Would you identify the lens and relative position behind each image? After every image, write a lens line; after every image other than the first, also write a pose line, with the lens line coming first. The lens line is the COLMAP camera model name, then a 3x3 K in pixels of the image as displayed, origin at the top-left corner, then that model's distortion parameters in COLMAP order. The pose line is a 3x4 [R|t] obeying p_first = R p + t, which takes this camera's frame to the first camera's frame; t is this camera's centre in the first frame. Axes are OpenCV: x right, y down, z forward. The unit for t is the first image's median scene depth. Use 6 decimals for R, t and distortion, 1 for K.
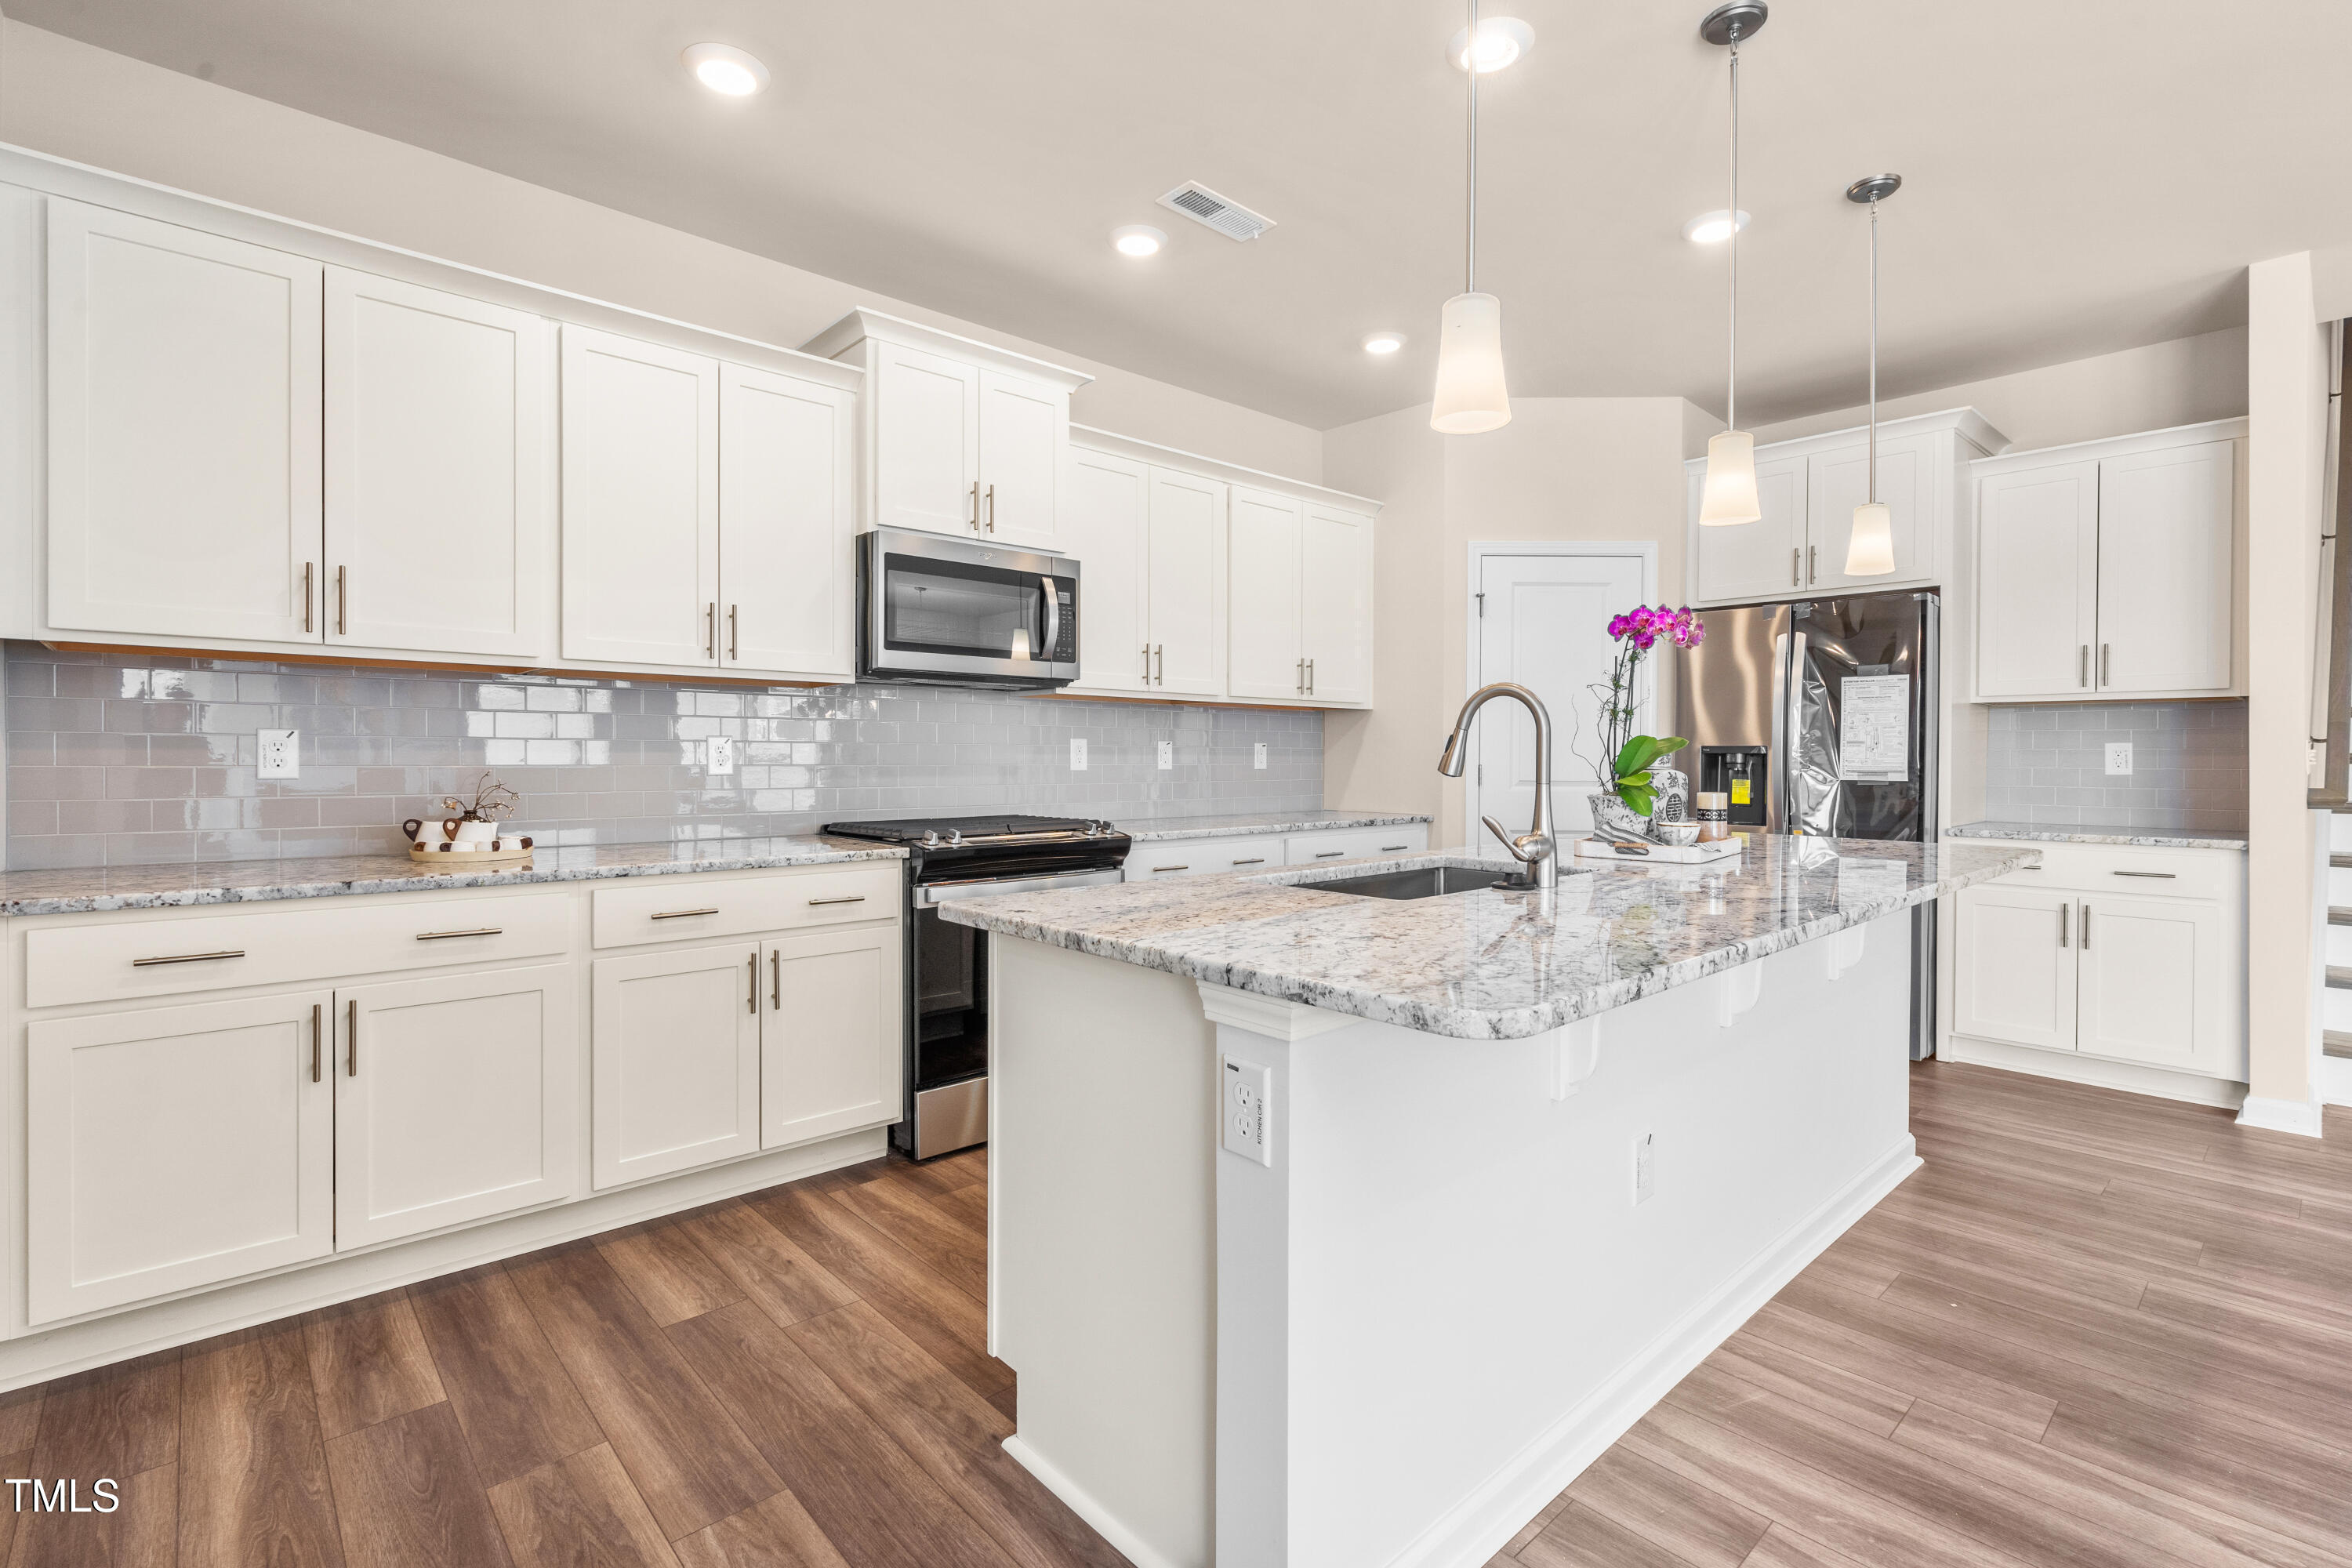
lens RADIAL K [[1081.8, 0, 1175.2], [0, 1081.8, 766.9], [0, 0, 1]] dist [-0.002358, -0.000089]
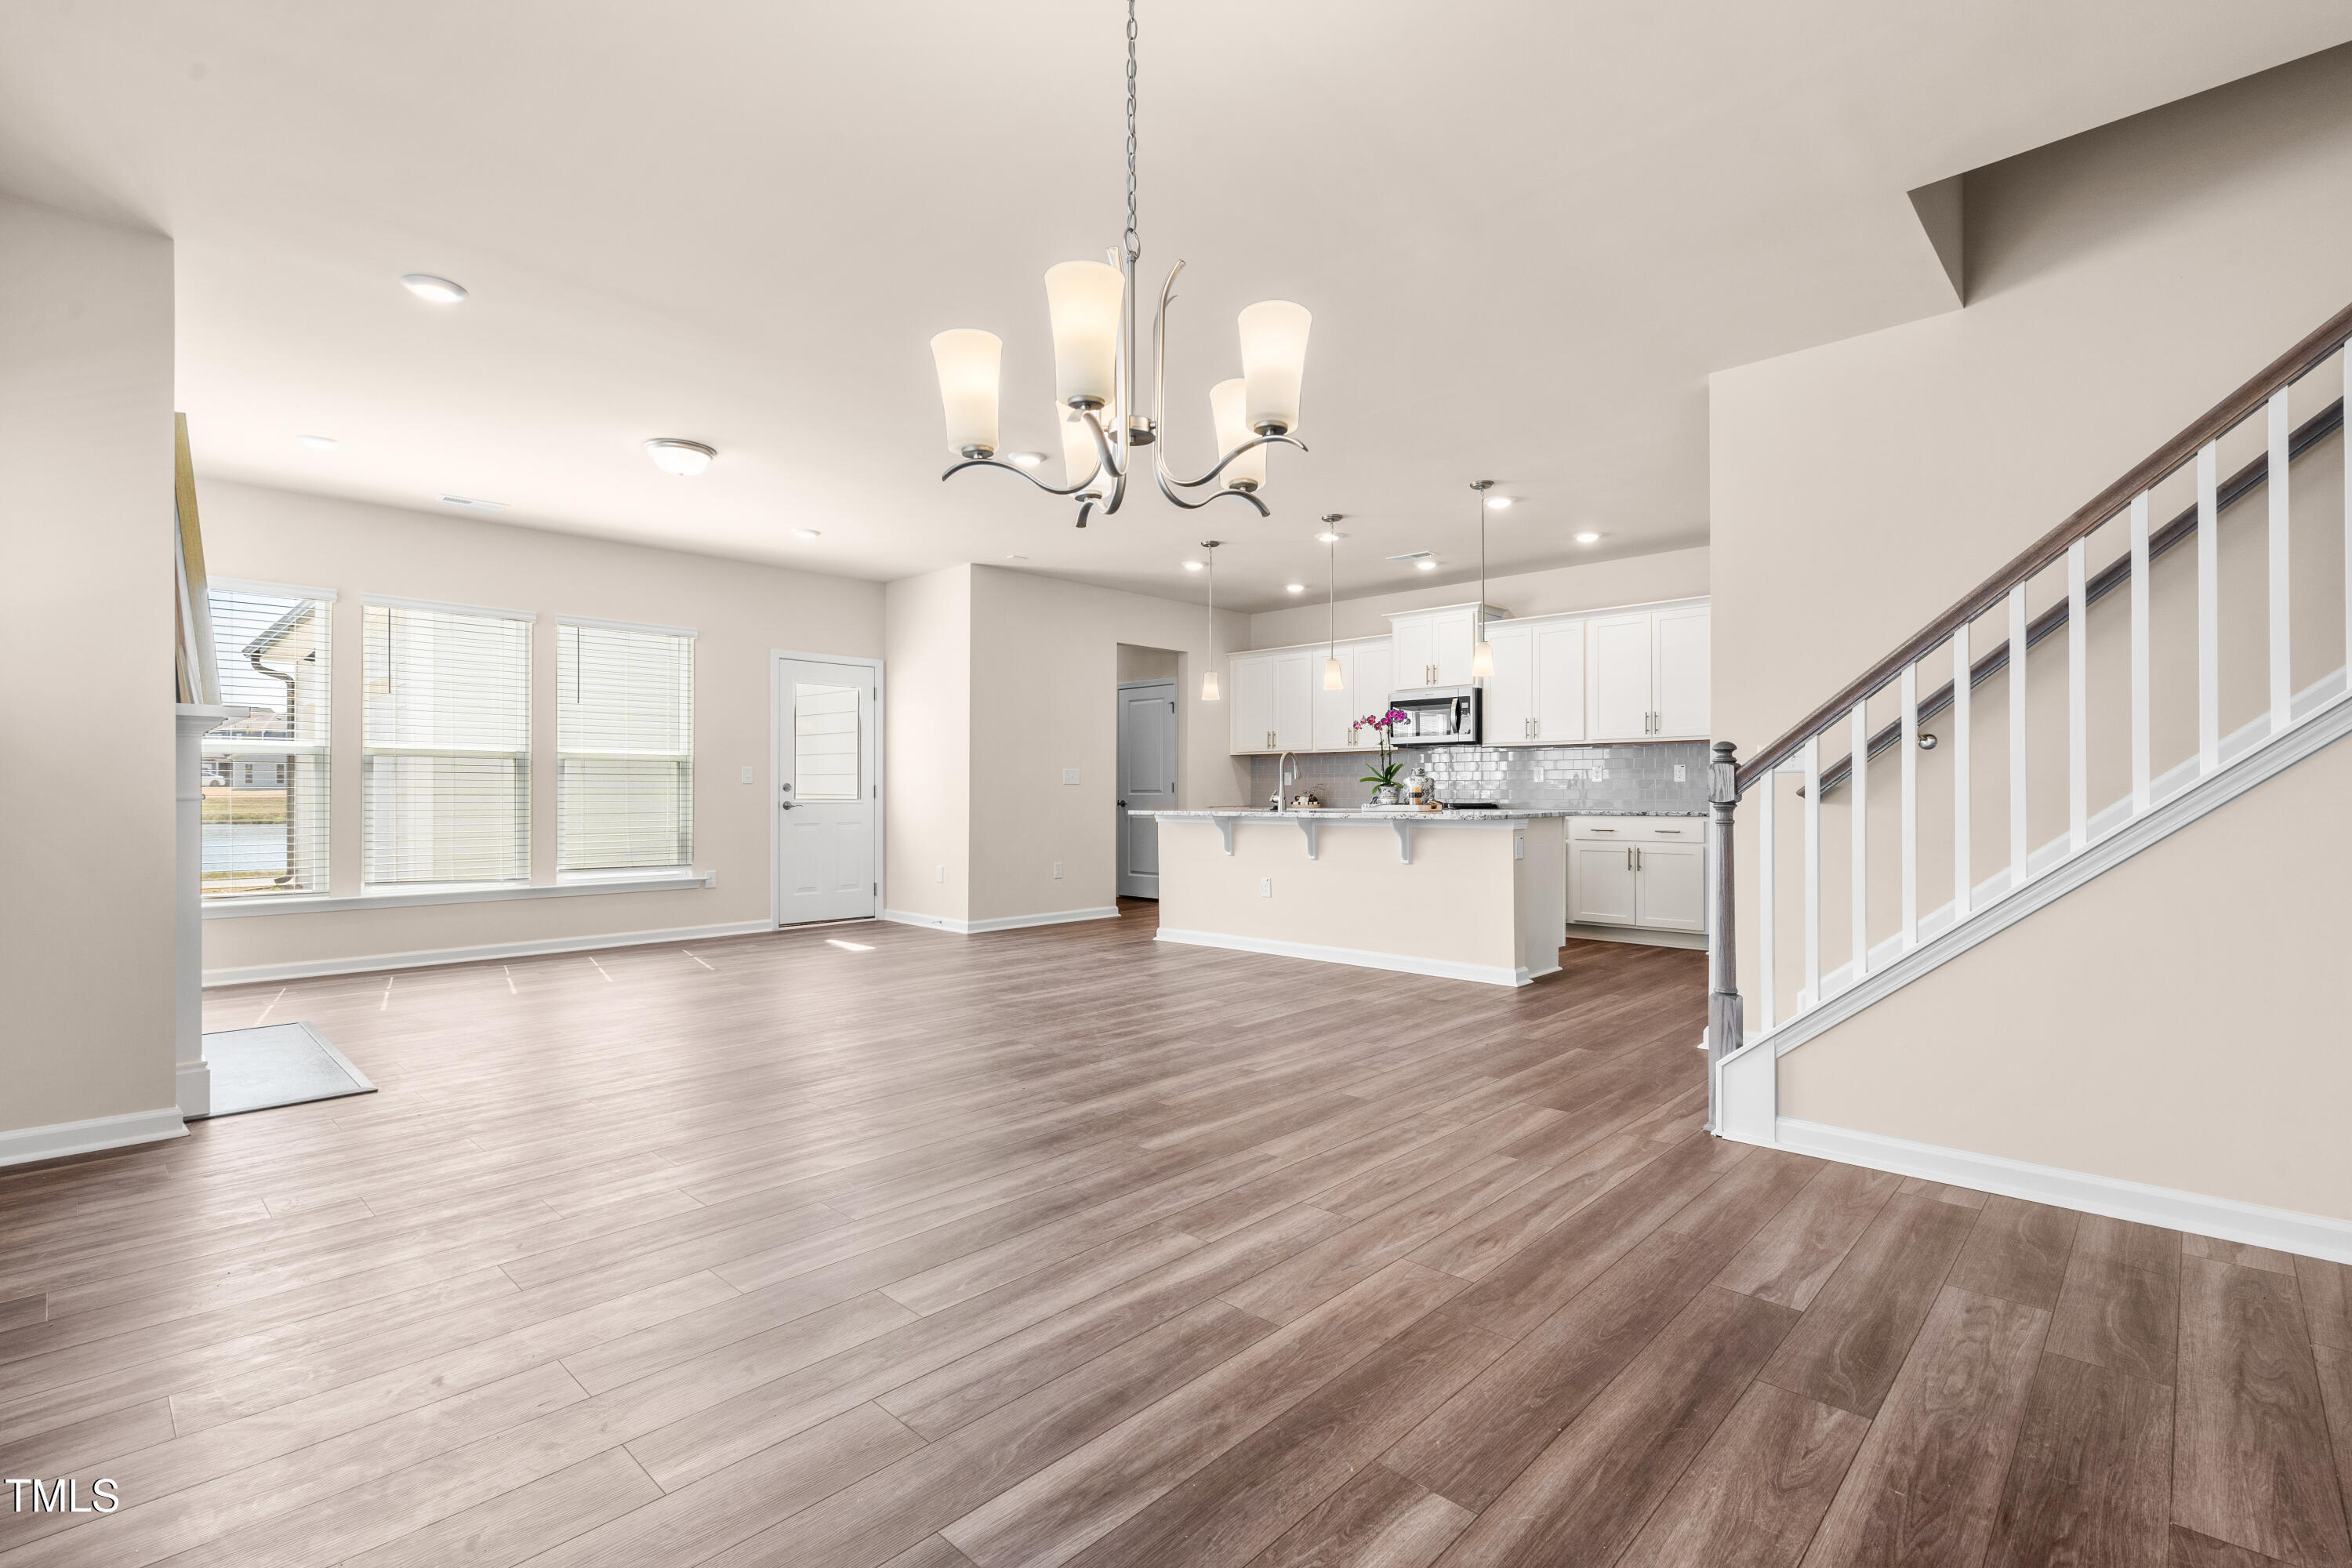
lens RADIAL K [[1060.8, 0, 1176.0], [0, 1060.8, 784.0], [0, 0, 1]] dist [-0.005902, 0.000050]
pose [[0.066227, -0.010899, -0.997745, 2.626293], [-0.006777, 0.999912, -0.011373, 0.047204], [0.997782, 0.007515, 0.066147, 0.316193]]
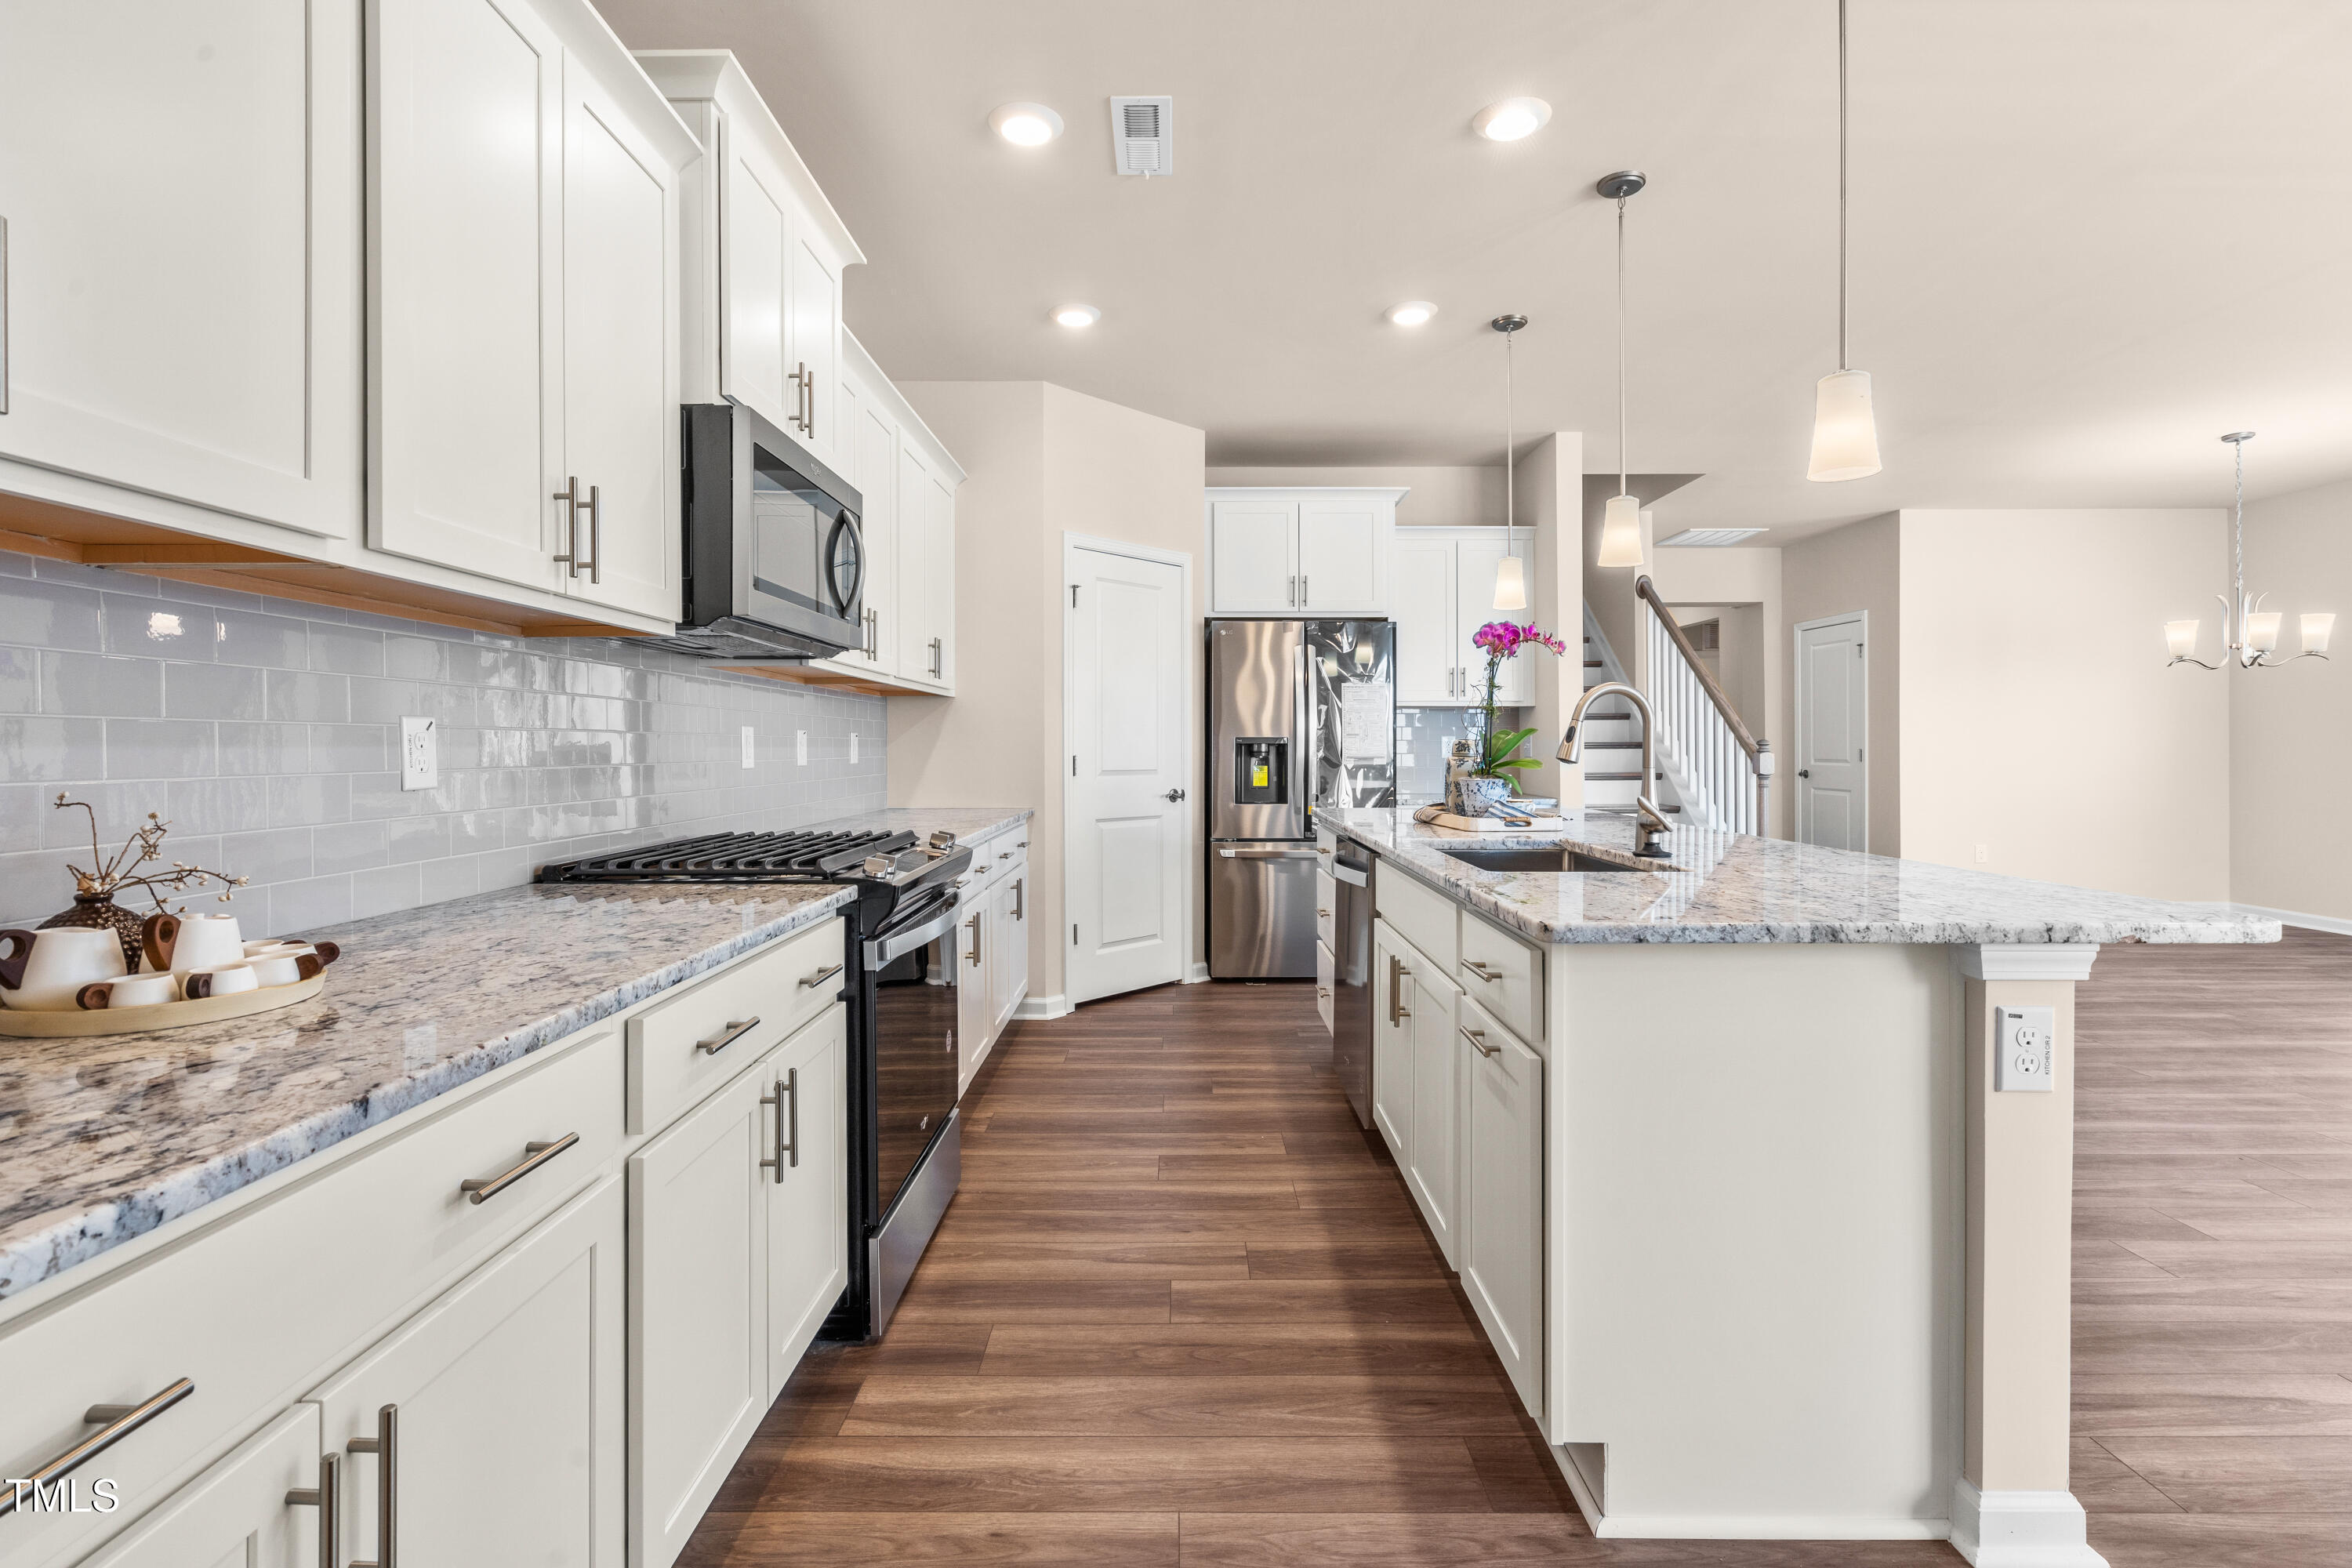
lens RADIAL K [[1081.7, 0, 1177.7], [0, 1081.7, 750.8], [0, 0, 1]] dist [-0.003158, -0.000120]
pose [[0.674817, -0.008351, 0.737937, -0.647622], [0.013893, 0.999903, -0.001389, -0.006226], [-0.737854, 0.011190, 0.674868, 0.412137]]
